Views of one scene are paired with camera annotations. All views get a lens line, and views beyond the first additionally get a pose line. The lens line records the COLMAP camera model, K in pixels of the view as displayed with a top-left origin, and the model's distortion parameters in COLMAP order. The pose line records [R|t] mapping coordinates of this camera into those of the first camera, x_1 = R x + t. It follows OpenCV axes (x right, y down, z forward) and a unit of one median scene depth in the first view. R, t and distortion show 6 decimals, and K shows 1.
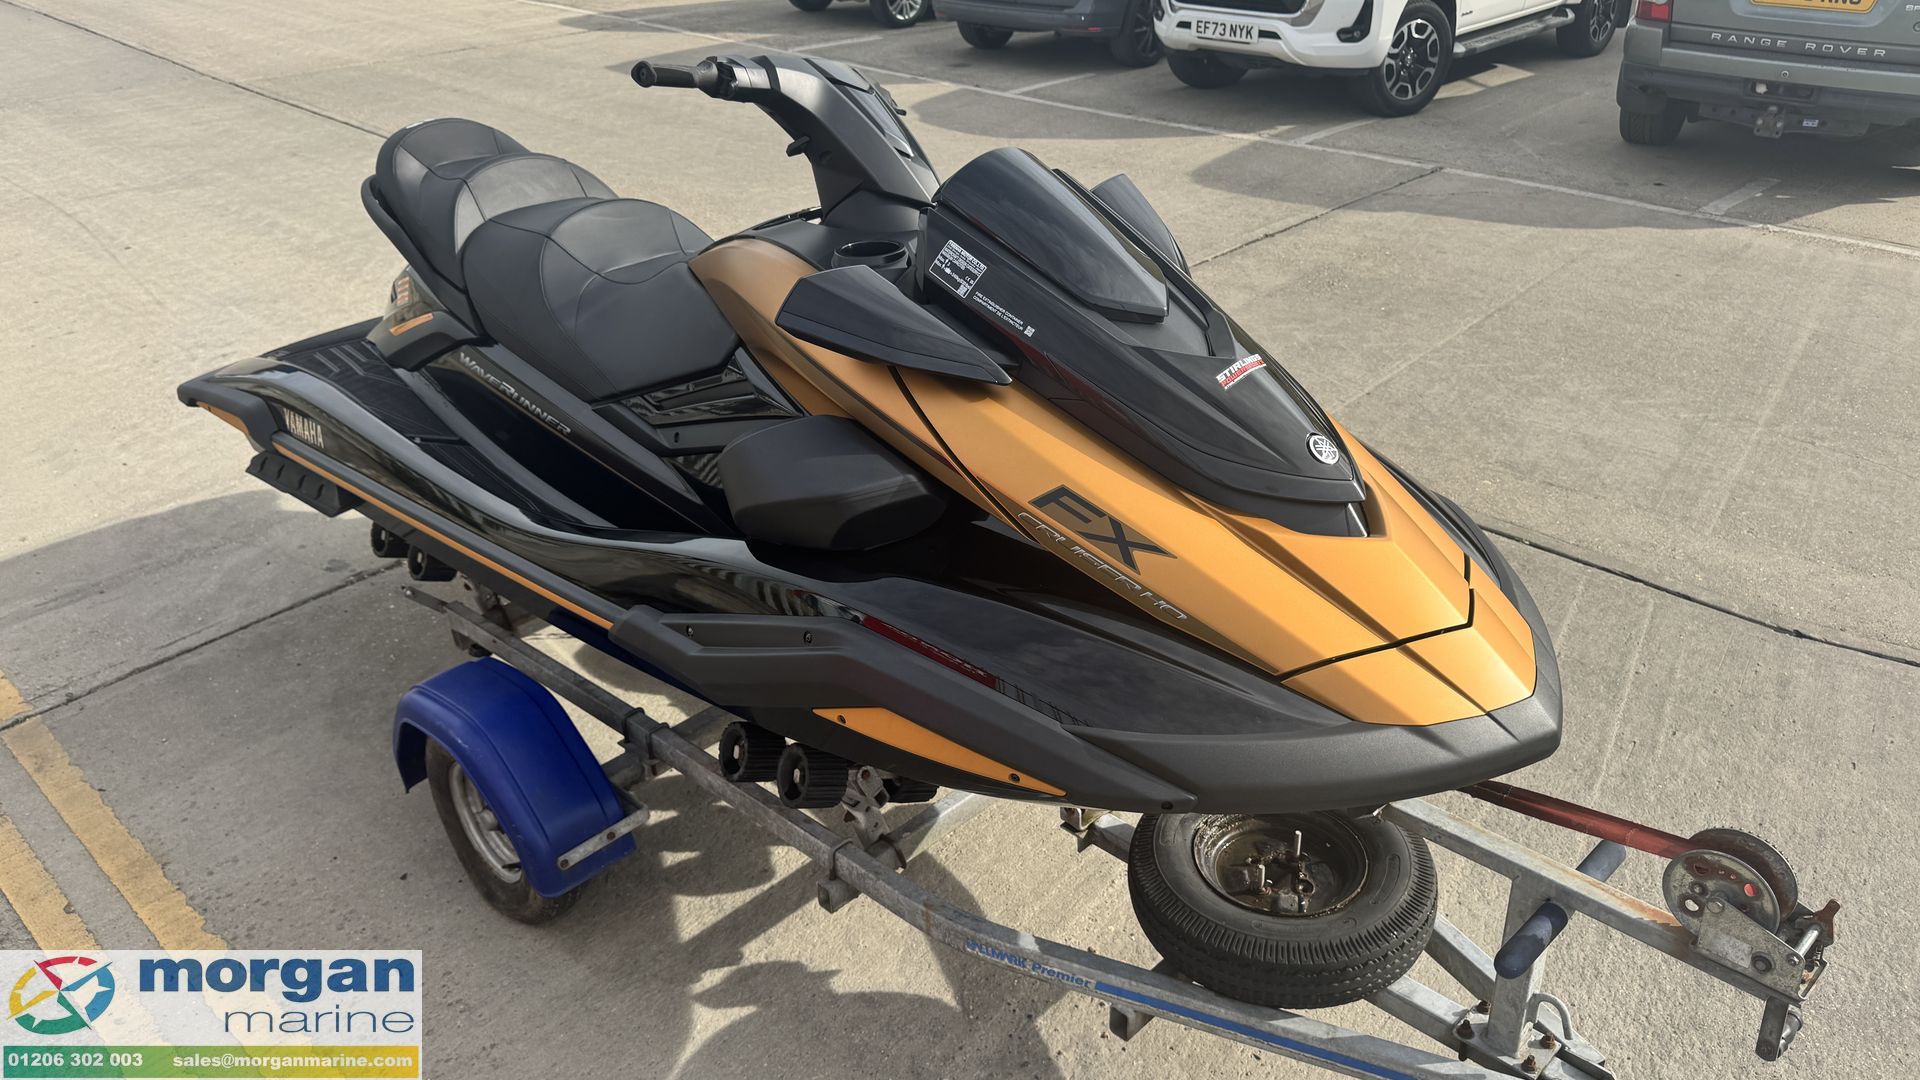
lens RADIAL K [[1370.0, 0, 965.8], [0, 1370.0, 541.6], [0, 0, 1]] dist [0.026100, -0.039648]
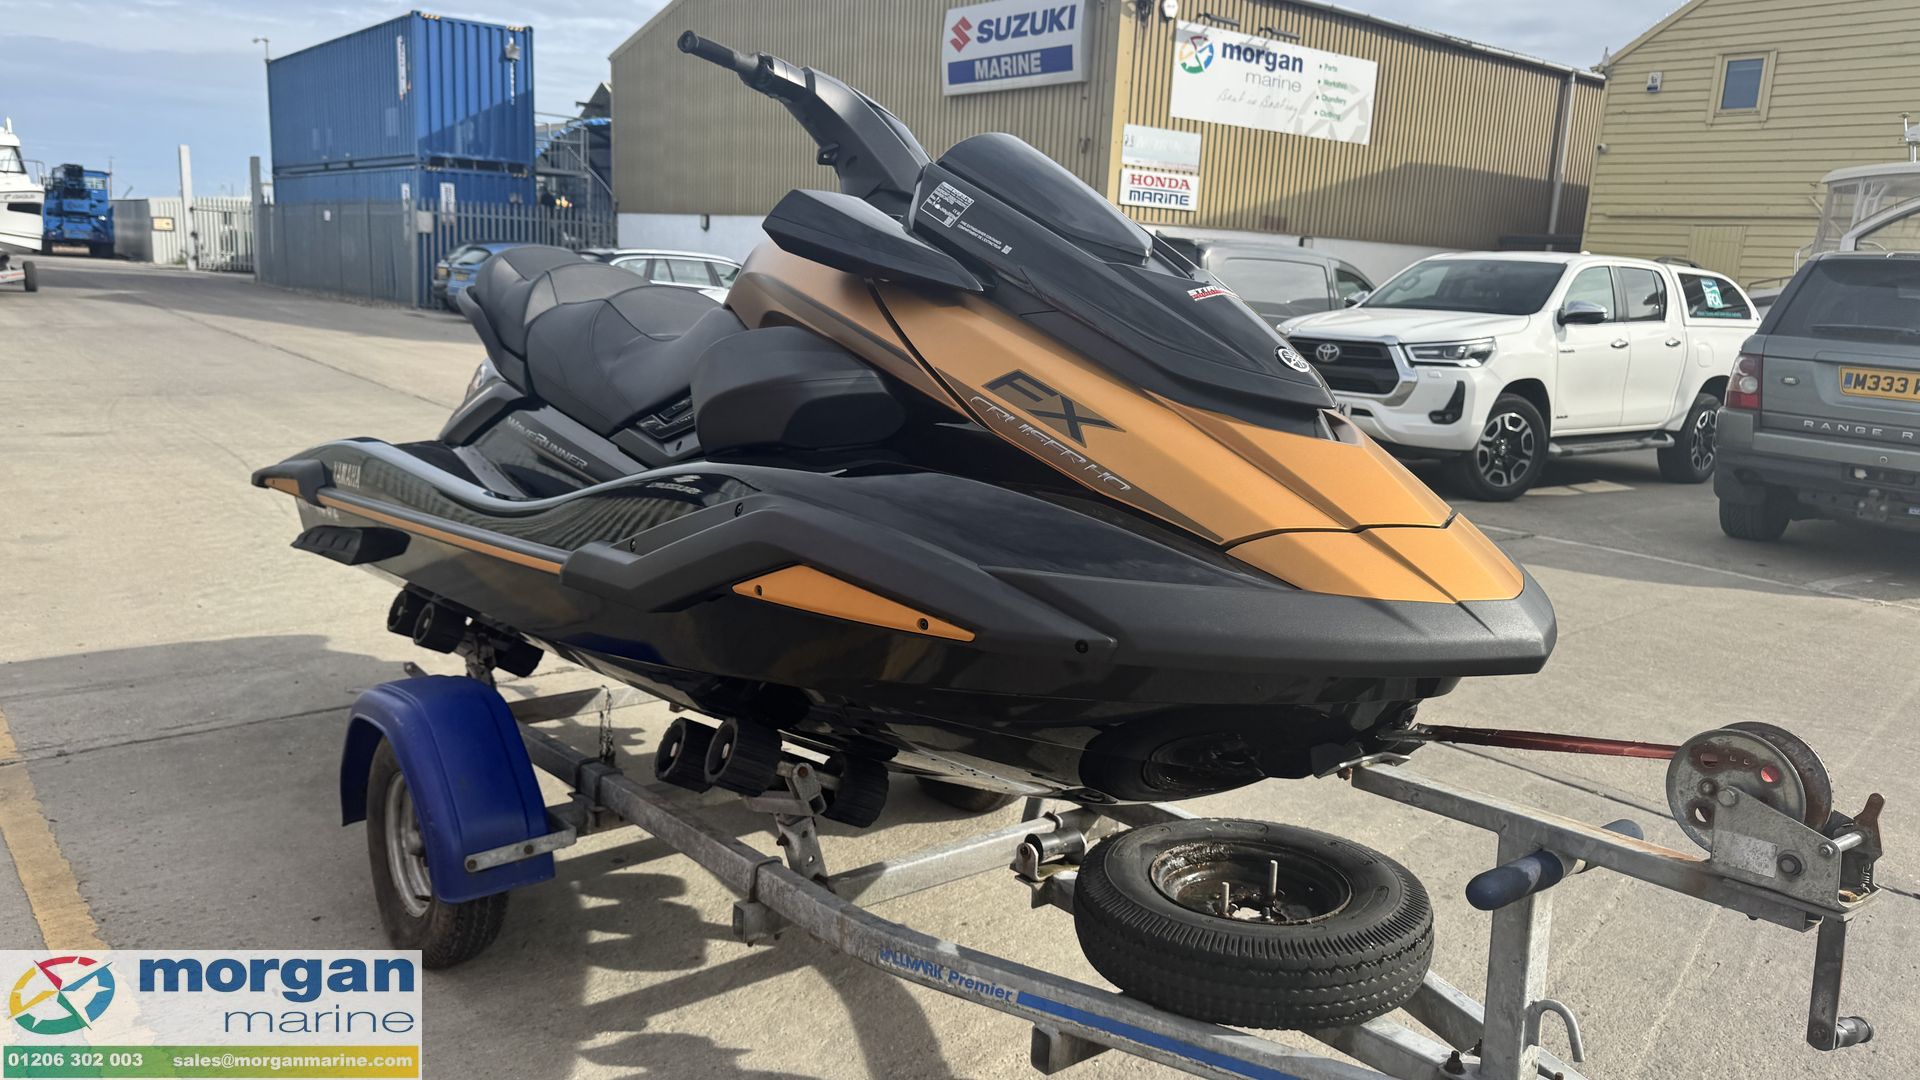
lens RADIAL K [[1373.2, 0, 957.3], [0, 1373.2, 527.2], [0, 0, 1]] dist [0.004611, -0.009665]
pose [[0.990154, 0.089822, -0.107363, 0.095257], [-0.120858, 0.935528, -0.331935, 0.261891], [0.070626, 0.341642, 0.937173, 0.082206]]
